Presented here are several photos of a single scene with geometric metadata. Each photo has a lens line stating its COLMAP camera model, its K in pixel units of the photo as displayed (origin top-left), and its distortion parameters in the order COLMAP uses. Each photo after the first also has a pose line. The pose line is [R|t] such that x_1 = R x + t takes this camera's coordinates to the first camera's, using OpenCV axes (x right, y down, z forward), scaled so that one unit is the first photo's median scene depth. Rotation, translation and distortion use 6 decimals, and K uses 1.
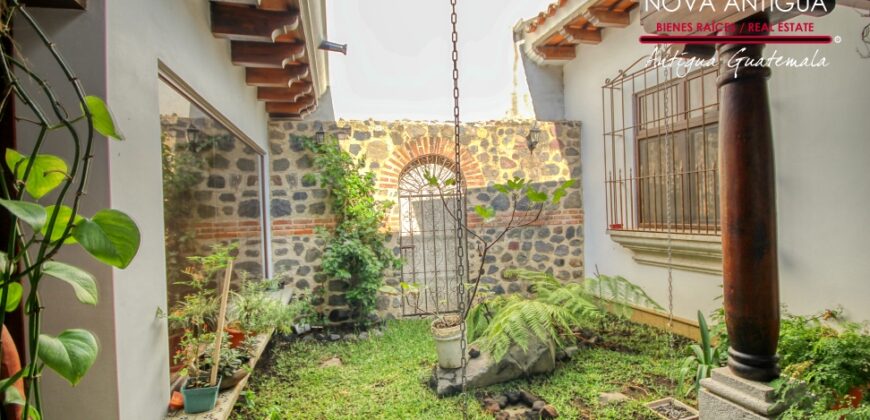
lens RADIAL K [[398.4, 0, 456.6], [0, 398.4, 216.4], [0, 0, 1]] dist [-0.001627, -0.000045]
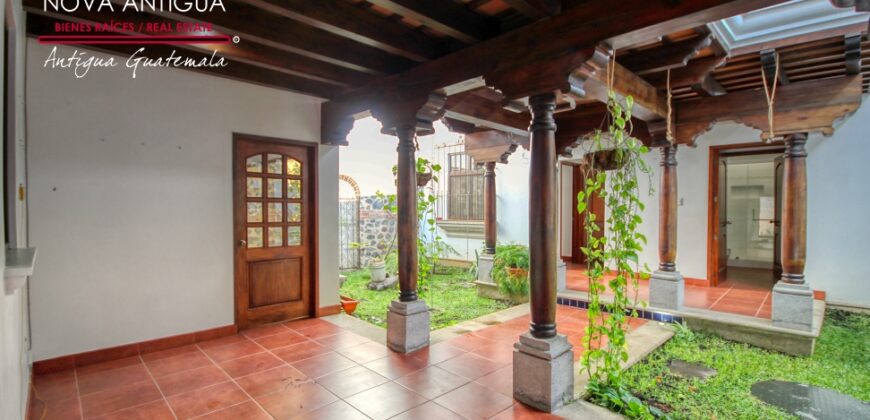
lens RADIAL K [[398.4, 0, 435.9], [0, 398.4, 210.3], [0, 0, 1]] dist [-0.001627, -0.000045]
pose [[0.891465, 0.018912, 0.452694, -0.505599], [-0.015641, 0.999818, -0.010969, 0.006629], [-0.452819, 0.002698, 0.891598, -0.750992]]
